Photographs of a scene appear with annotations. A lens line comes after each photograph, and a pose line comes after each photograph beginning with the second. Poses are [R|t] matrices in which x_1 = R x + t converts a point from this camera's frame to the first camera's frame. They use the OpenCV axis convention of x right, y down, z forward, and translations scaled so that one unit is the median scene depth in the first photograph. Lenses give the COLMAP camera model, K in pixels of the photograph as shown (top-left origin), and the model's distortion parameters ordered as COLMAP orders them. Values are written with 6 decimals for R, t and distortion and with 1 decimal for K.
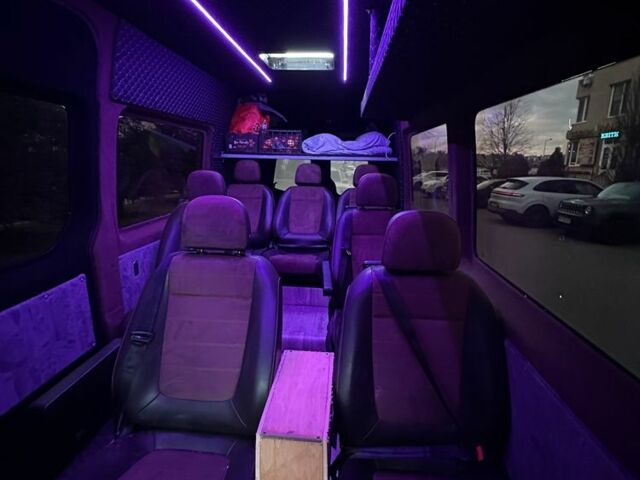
lens RADIAL K [[337.1, 0, 320.0], [0, 337.1, 240.0], [0, 0, 1]] dist [-0.003251, -0.000021]
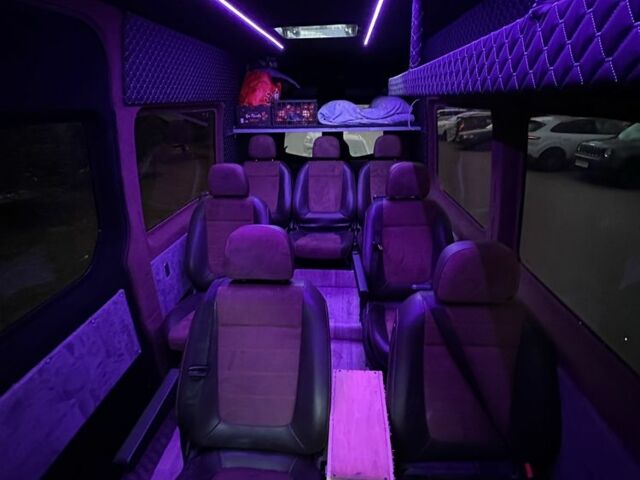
lens RADIAL K [[337.1, 0, 320.0], [0, 337.1, 240.0], [0, 0, 1]] dist [-0.003251, -0.000021]
pose [[0.999158, -0.037626, -0.016355, -0.070401], [0.039783, 0.985980, 0.162050, -0.143266], [0.010028, -0.162564, 0.986647, 0.030208]]
